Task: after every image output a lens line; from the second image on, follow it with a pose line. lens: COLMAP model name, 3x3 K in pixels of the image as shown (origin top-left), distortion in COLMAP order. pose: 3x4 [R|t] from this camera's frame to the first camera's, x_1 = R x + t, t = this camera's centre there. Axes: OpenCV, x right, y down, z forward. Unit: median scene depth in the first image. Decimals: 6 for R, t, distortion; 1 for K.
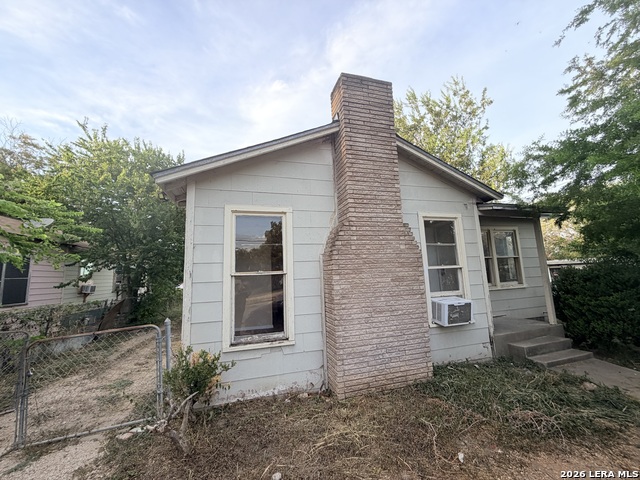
lens RADIAL K [[255.6, 0, 319.8], [0, 255.6, 238.7], [0, 0, 1]] dist [0.001549, -0.000555]
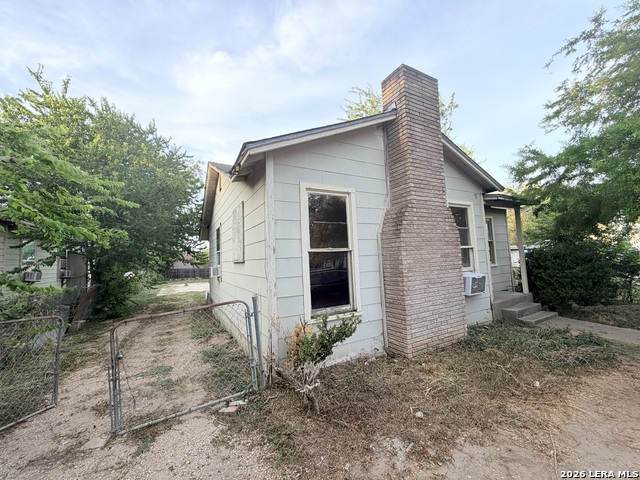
lens RADIAL K [[255.6, 0, 317.1], [0, 255.6, 239.3], [0, 0, 1]] dist [0.001549, -0.000555]
pose [[0.977688, 0.012224, 0.209706, -0.446272], [-0.022606, 0.998630, 0.047184, 0.038683], [-0.208842, -0.050872, 0.976625, -0.006172]]
